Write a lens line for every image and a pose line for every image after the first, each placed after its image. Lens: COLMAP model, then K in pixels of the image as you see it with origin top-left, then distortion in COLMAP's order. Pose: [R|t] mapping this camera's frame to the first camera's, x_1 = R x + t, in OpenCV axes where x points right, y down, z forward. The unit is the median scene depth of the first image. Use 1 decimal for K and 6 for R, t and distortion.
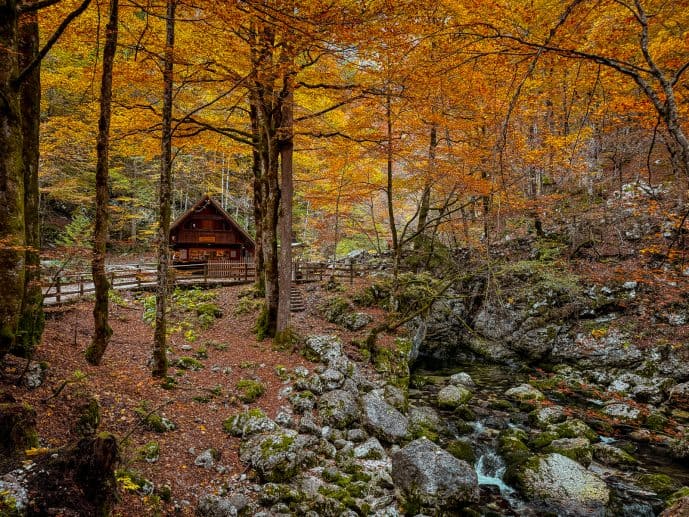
lens RADIAL K [[500.6, 0, 344.5], [0, 500.6, 258.5], [0, 0, 1]] dist [0.182248, -0.386774]
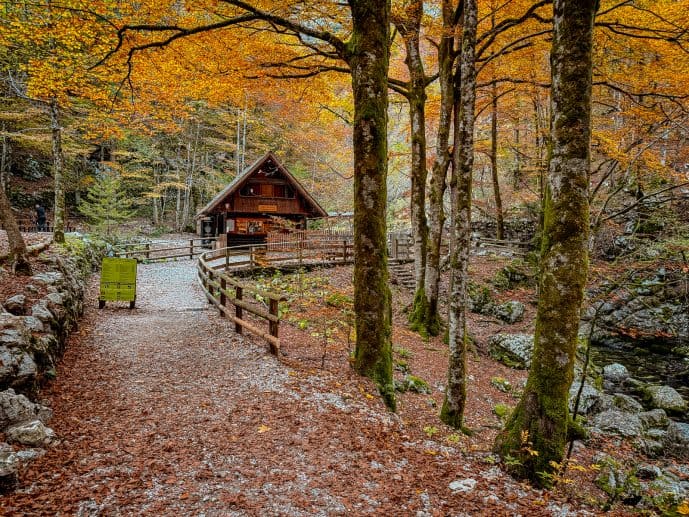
lens RADIAL K [[500.6, 0, 344.5], [0, 500.6, 258.5], [0, 0, 1]] dist [0.182248, -0.386774]
pose [[0.982072, -0.007721, 0.188346, -0.352384], [-0.007655, 0.996703, 0.080770, -0.026904], [-0.188349, -0.080764, 0.978776, 0.185752]]
